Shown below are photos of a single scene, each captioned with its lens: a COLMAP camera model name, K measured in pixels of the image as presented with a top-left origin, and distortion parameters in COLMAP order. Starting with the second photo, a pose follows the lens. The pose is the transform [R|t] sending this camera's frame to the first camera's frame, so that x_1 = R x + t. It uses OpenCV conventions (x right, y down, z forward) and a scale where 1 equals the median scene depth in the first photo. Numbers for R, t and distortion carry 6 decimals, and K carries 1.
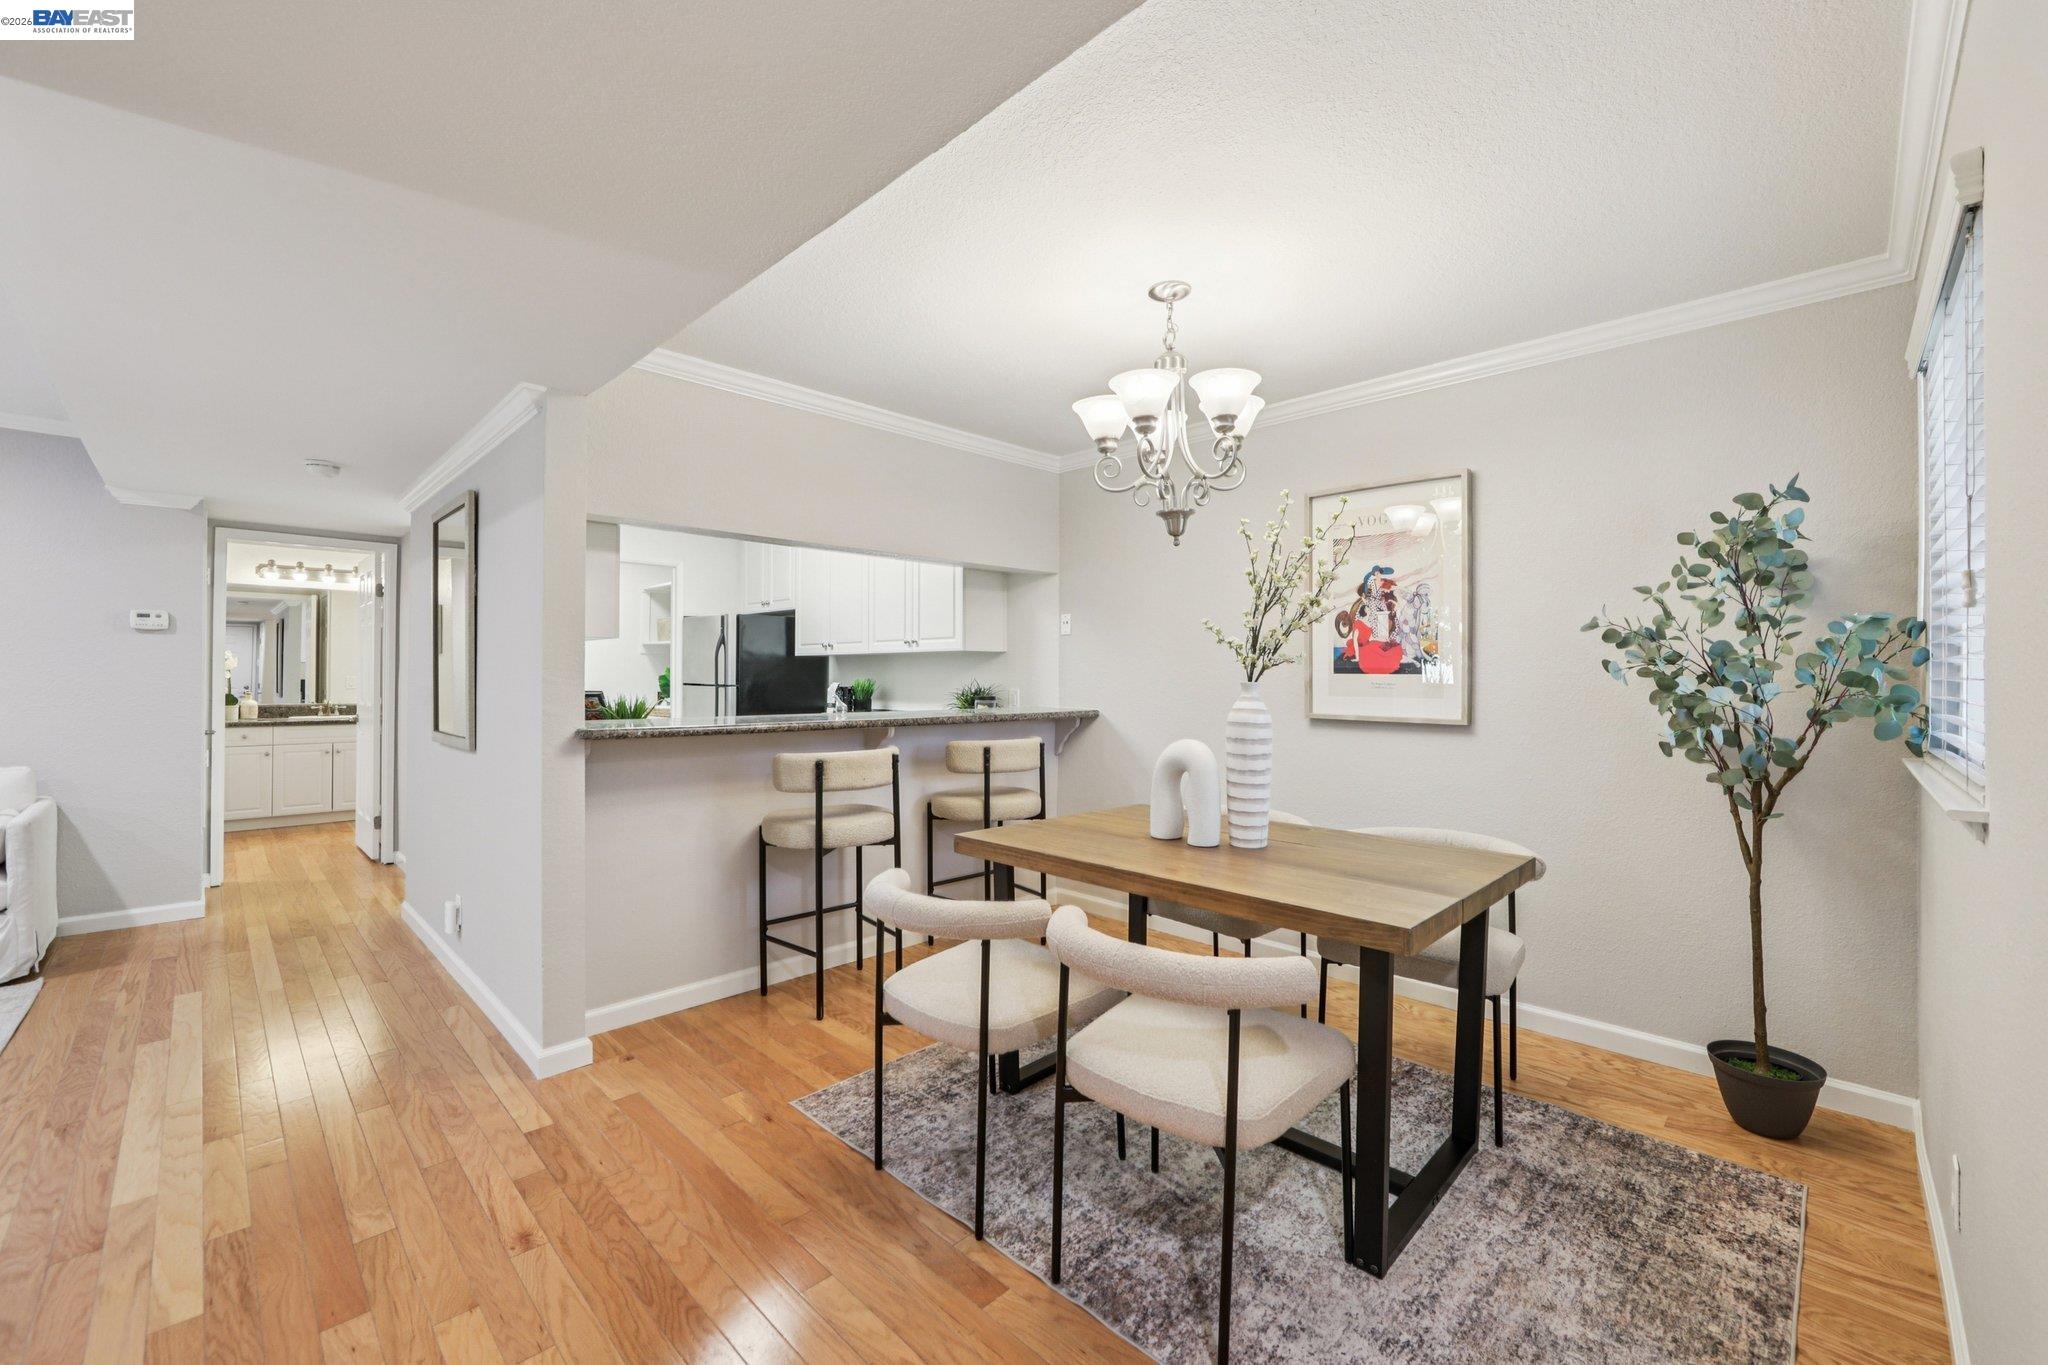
lens RADIAL K [[819.9, 0, 1060.2], [0, 819.9, 684.0], [0, 0, 1]] dist [-0.012799, 0.000440]
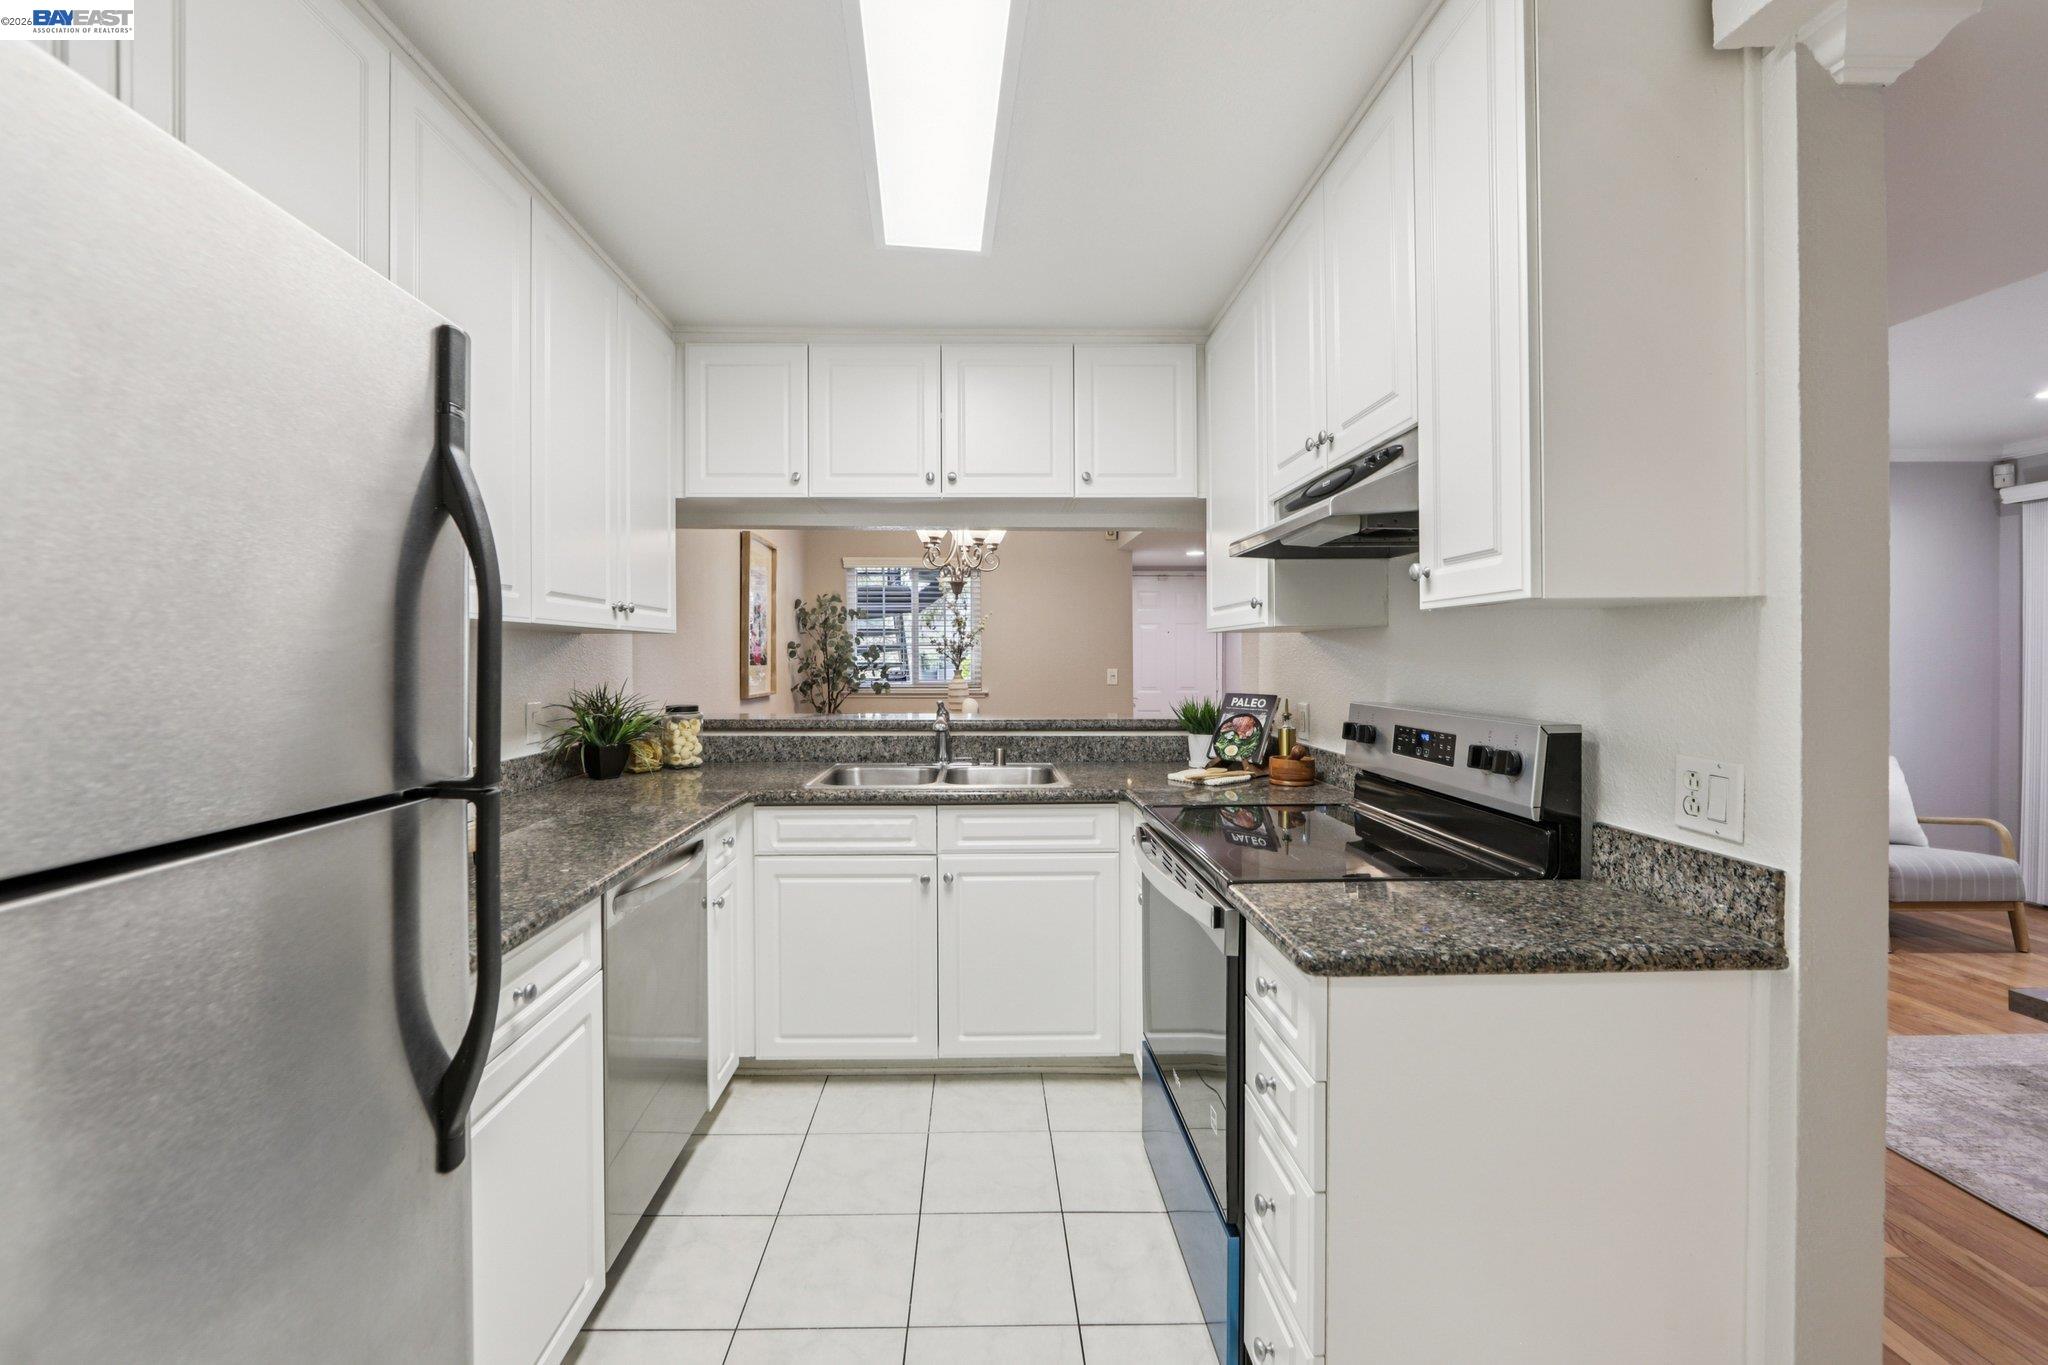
lens RADIAL K [[833.7, 0, 1032.4], [0, 833.7, 657.1], [0, 0, 1]] dist [-0.013393, 0.004475]
pose [[-0.710039, -0.002424, 0.704158, -1.035098], [0.001626, 0.999986, 0.005082, -0.035567], [-0.704161, 0.004754, -0.710025, 1.783854]]
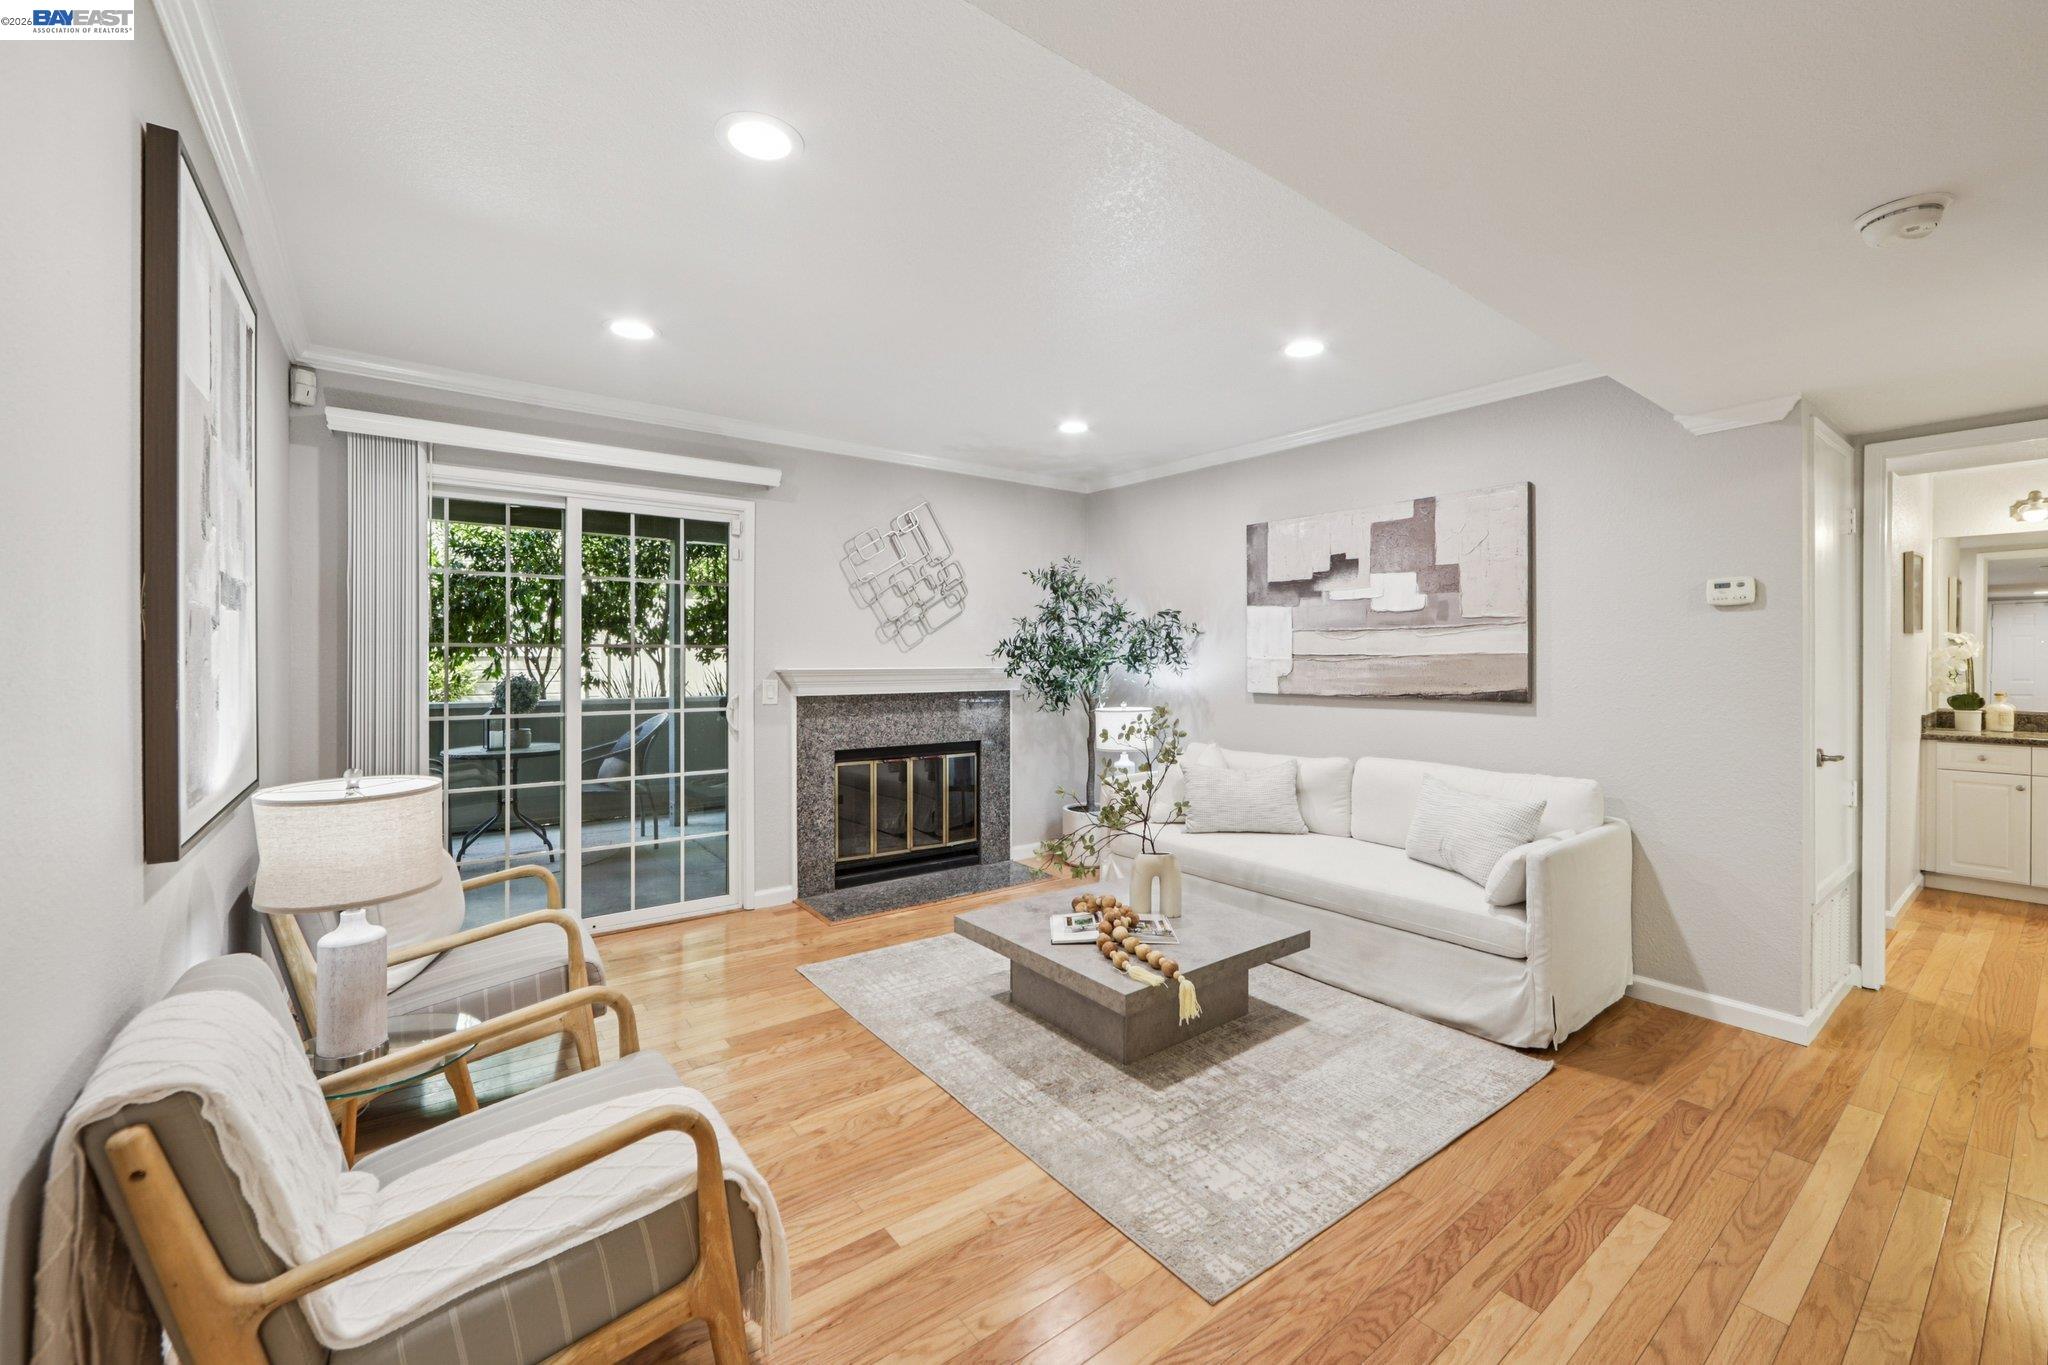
lens RADIAL K [[818.7, 0, 1023.4], [0, 818.7, 652.5], [0, 0, 1]] dist [-0.010133, 0.000280]
pose [[-0.165235, -0.013536, -0.986161, -0.405774], [-0.009737, 0.999879, -0.012093, -0.013965], [0.986206, 0.007604, -0.165347, 0.625194]]
